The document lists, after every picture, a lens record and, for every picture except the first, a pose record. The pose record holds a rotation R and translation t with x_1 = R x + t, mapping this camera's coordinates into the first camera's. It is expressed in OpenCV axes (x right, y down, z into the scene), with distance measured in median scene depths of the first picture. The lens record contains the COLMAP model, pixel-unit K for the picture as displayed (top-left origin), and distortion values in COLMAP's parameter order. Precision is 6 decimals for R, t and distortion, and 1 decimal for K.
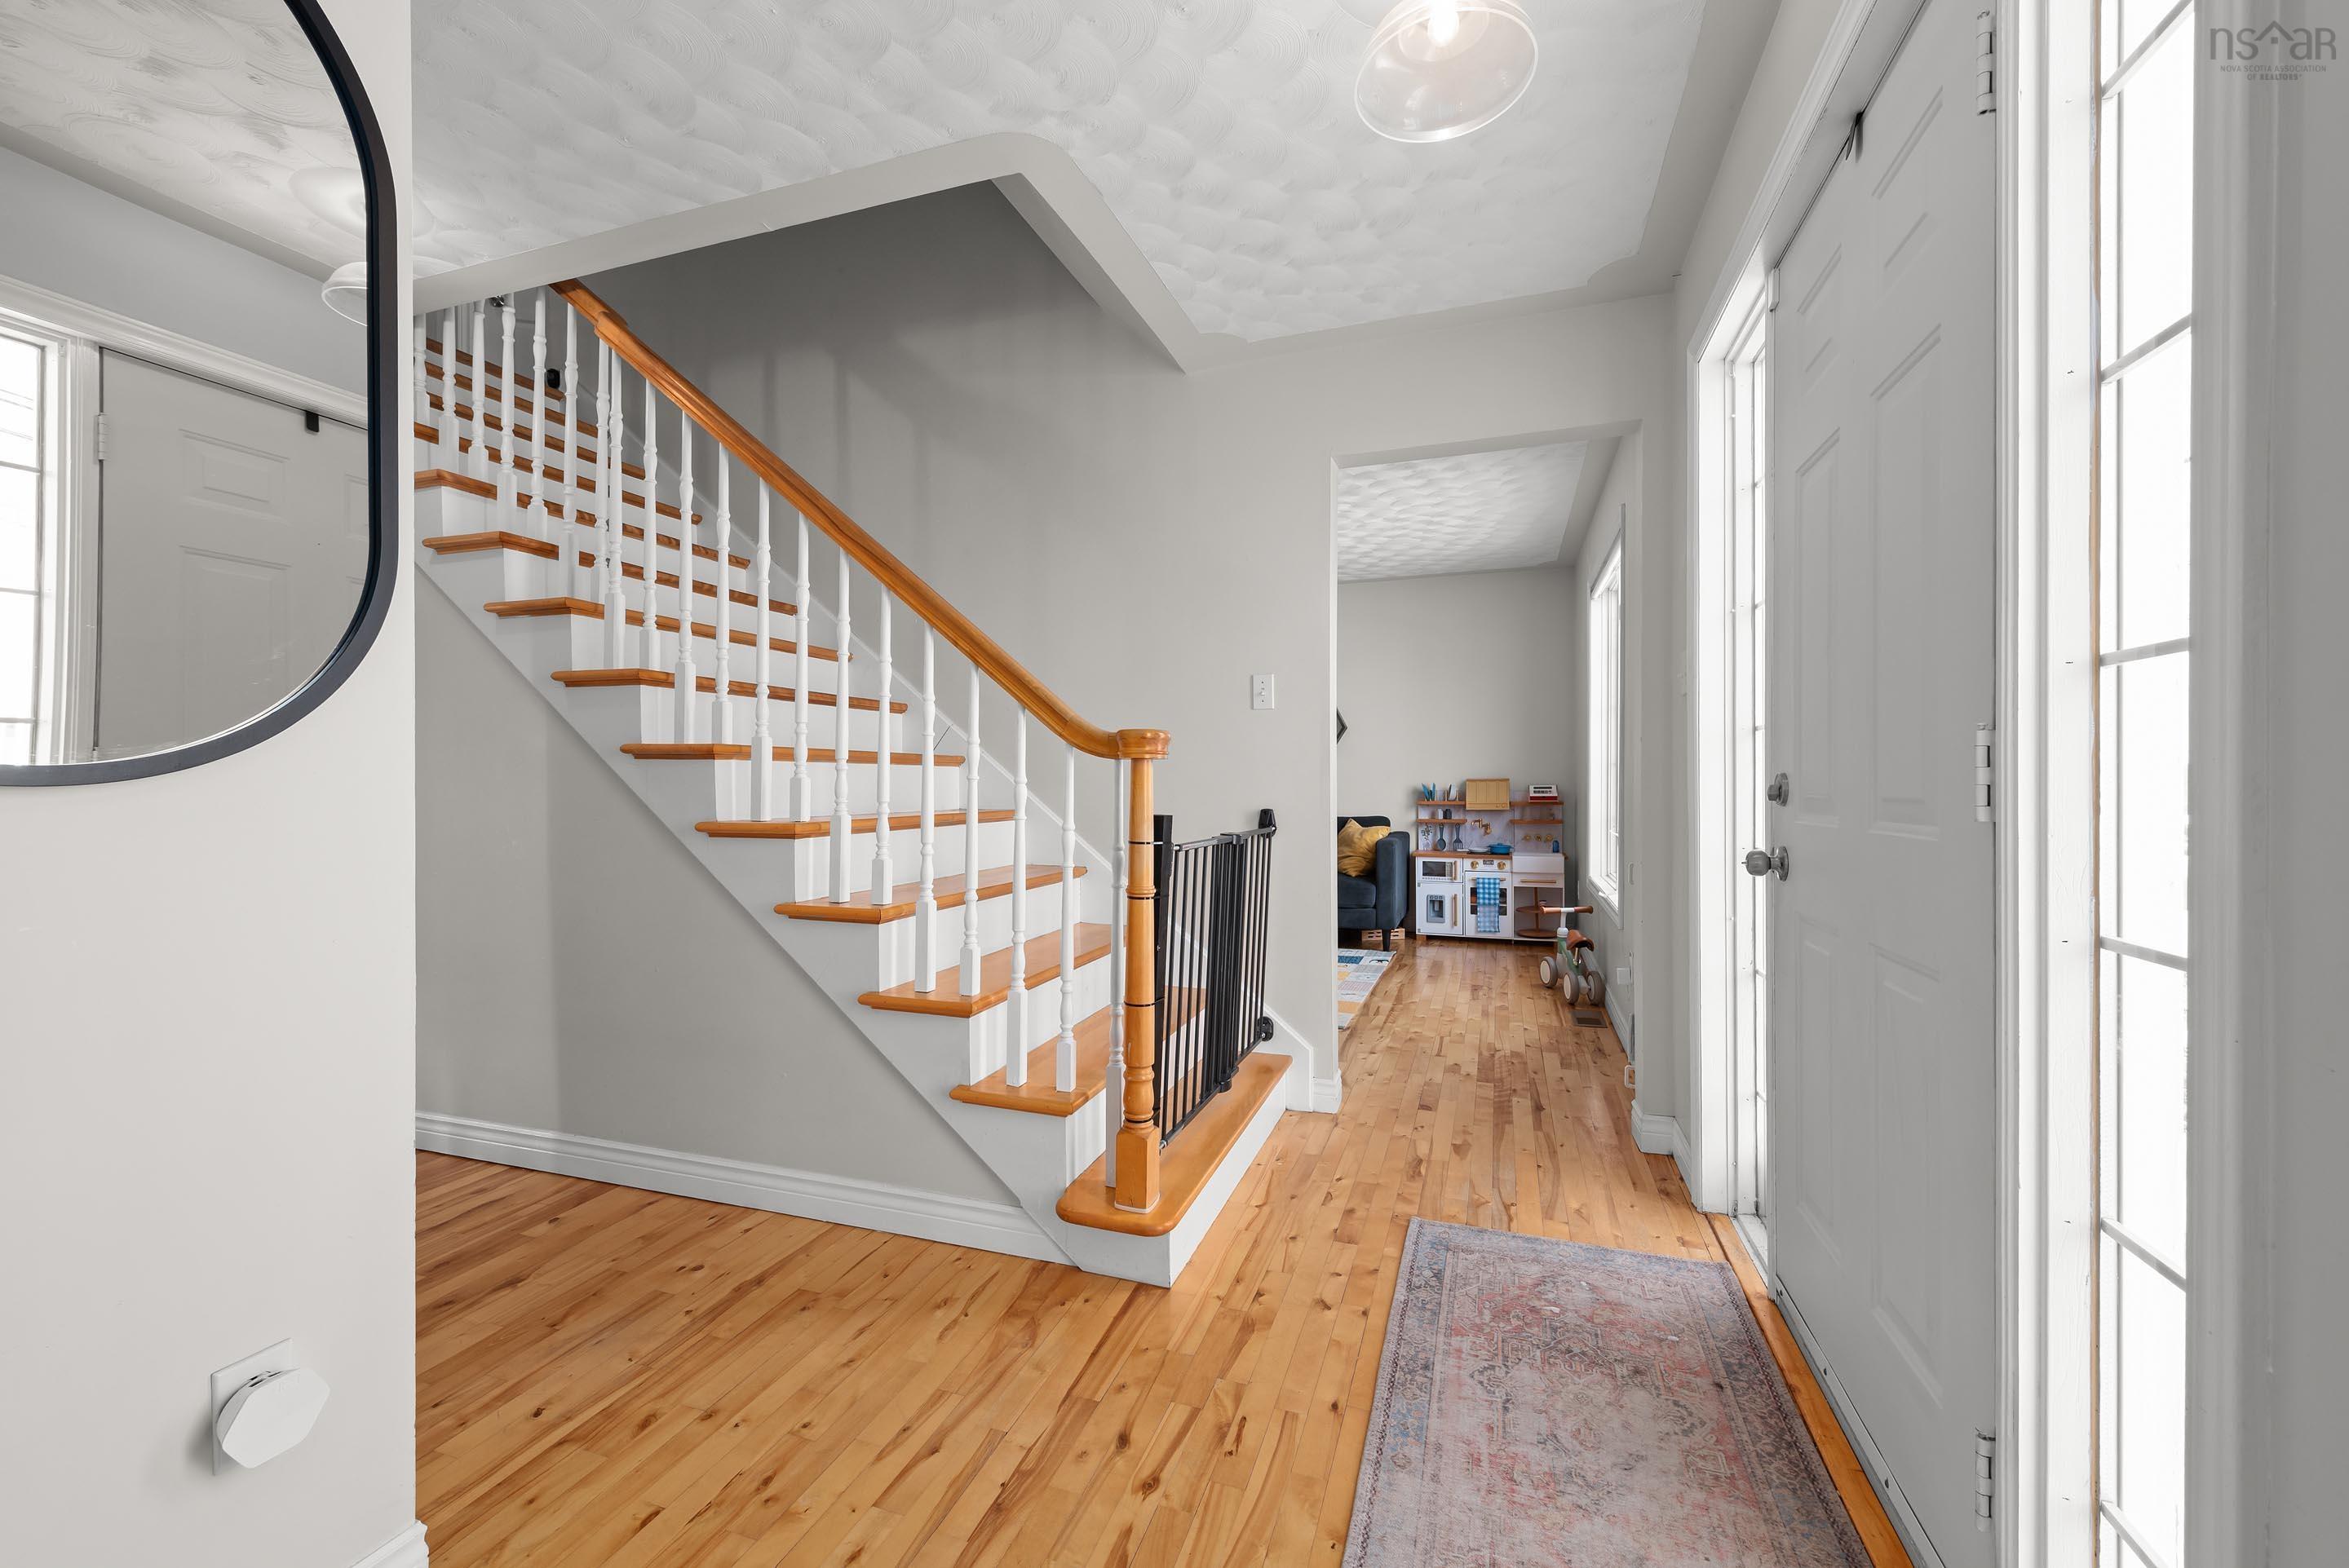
lens RADIAL K [[933.8, 0, 1174.5], [0, 933.8, 784.0], [0, 0, 1]] dist [-0.000265, -0.000043]
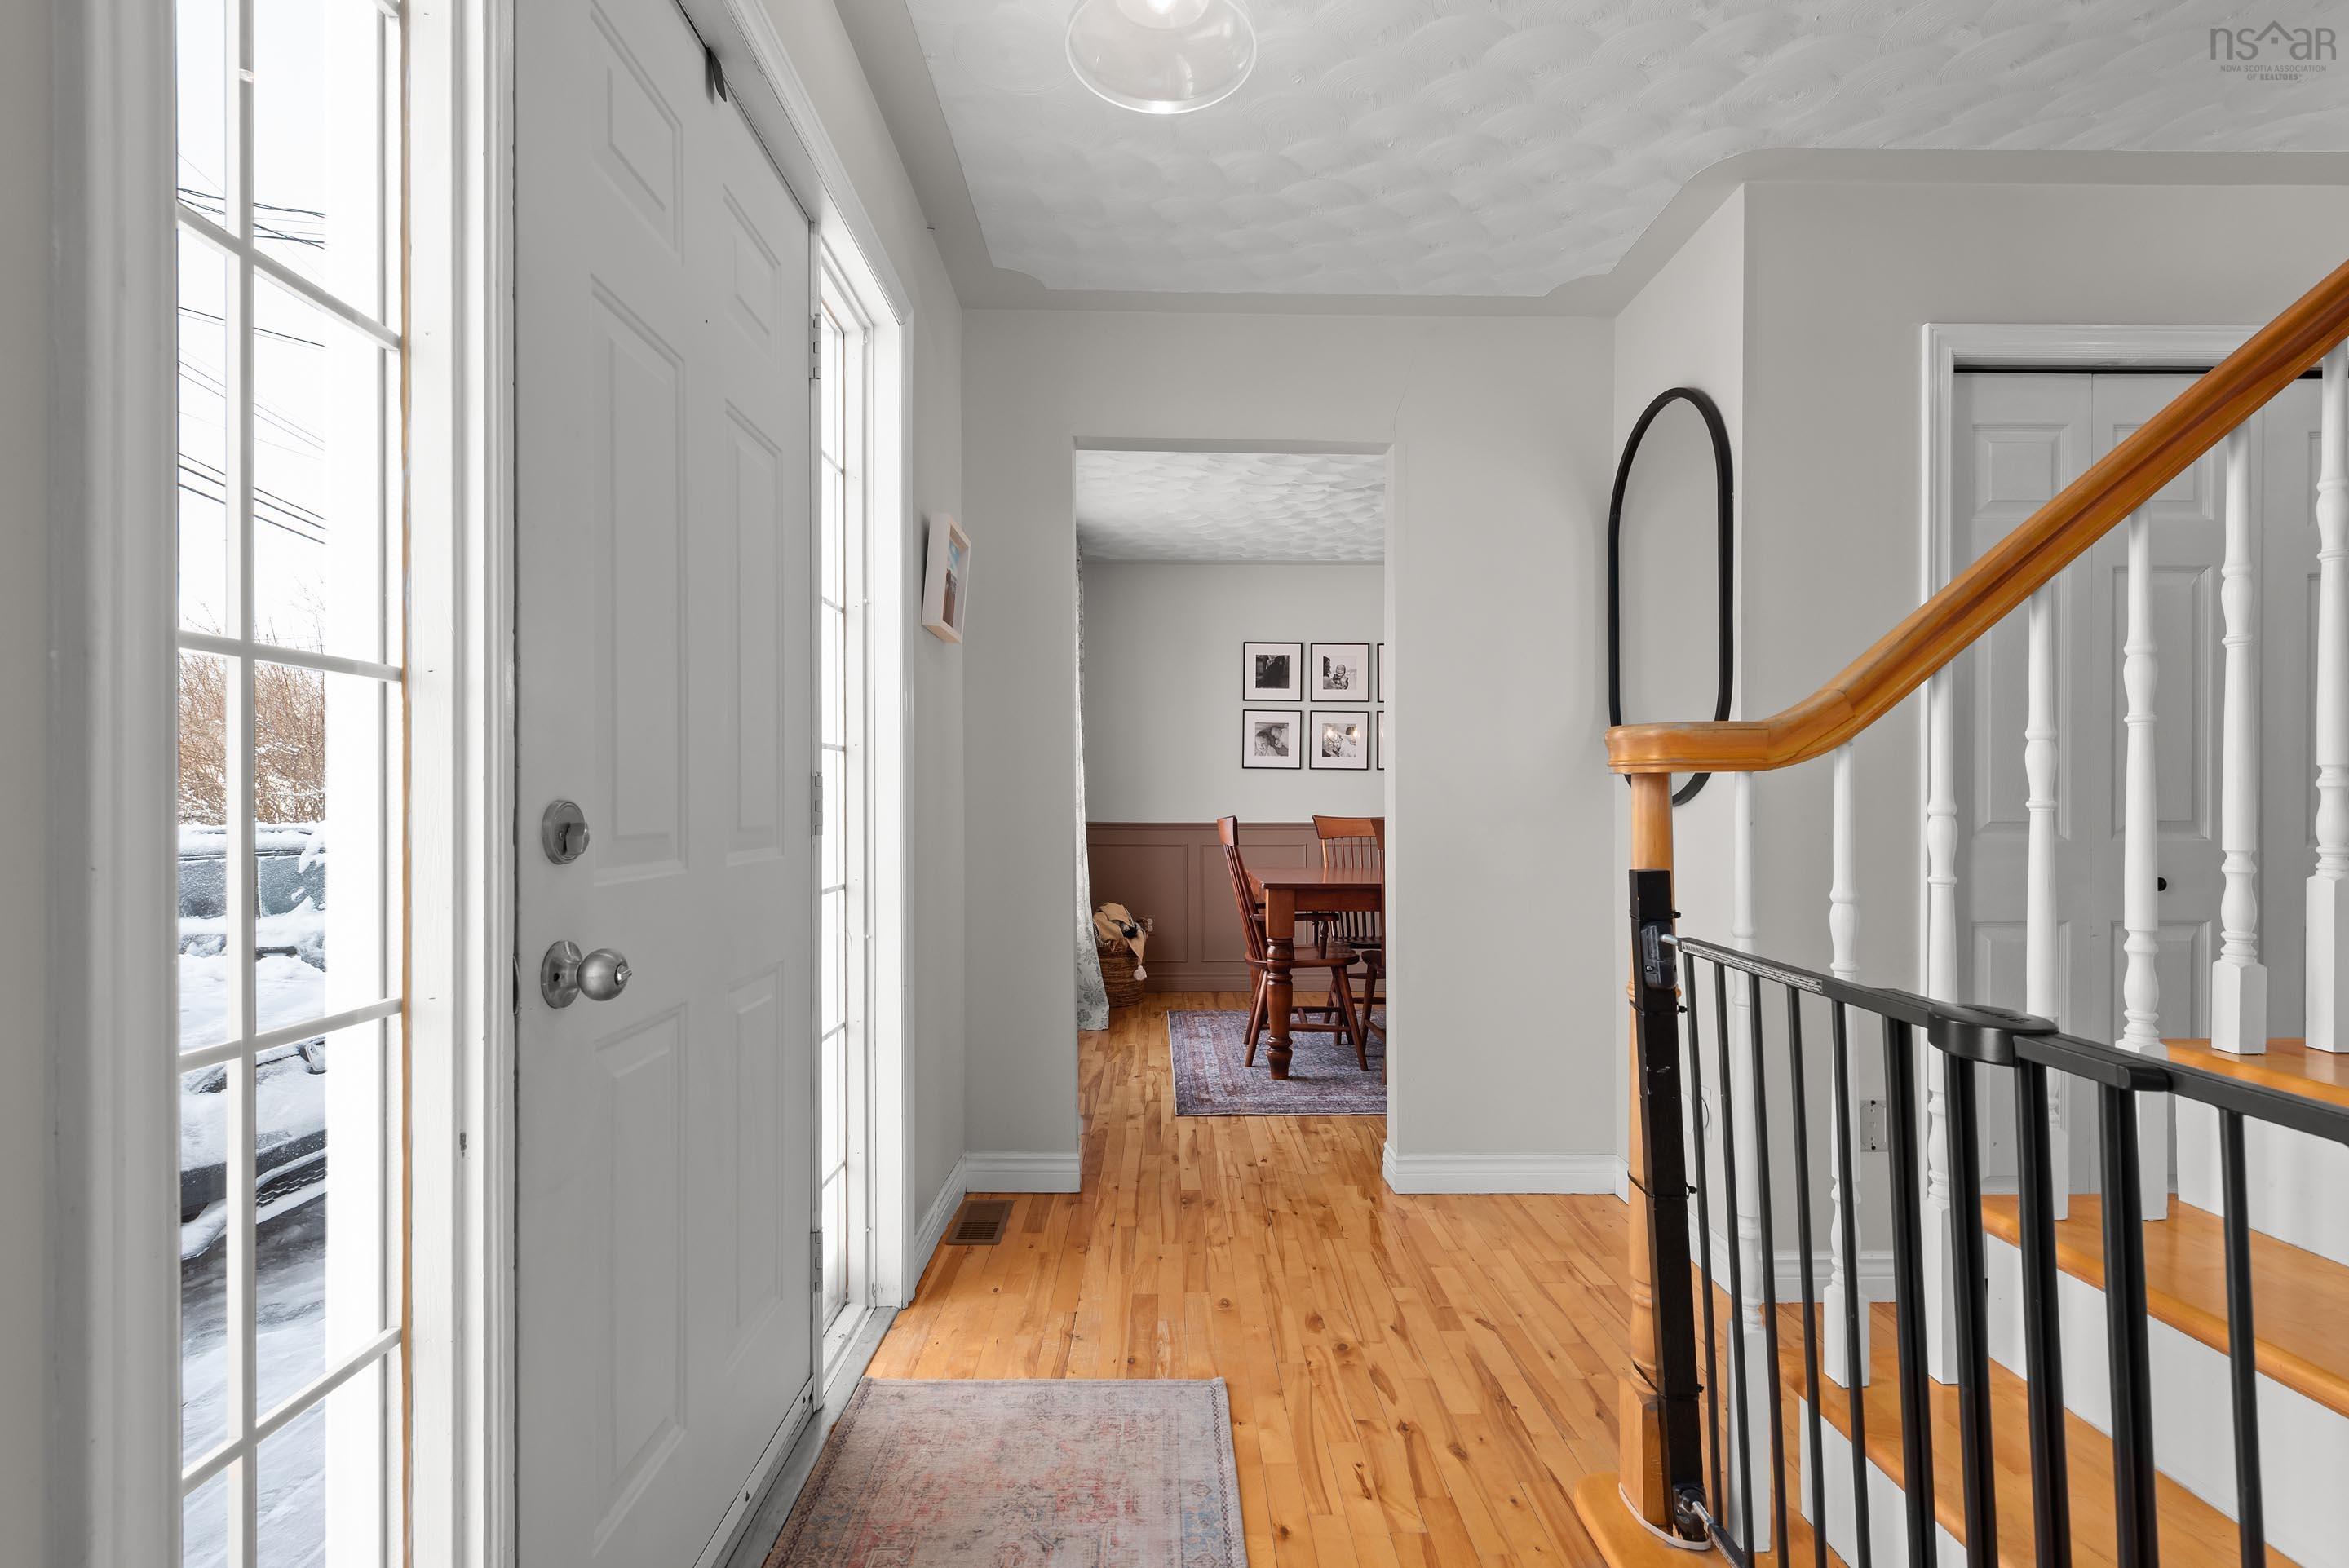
lens RADIAL K [[1143.2, 0, 1174.5], [0, 1143.2, 784.0], [0, 0, 1]] dist [-0.000339, -0.000009]
pose [[-0.941669, -0.001086, -0.336538, 0.682462], [0.001163, 0.999978, -0.006481, -0.022106], [0.336538, -0.006494, -0.941647, 2.147612]]
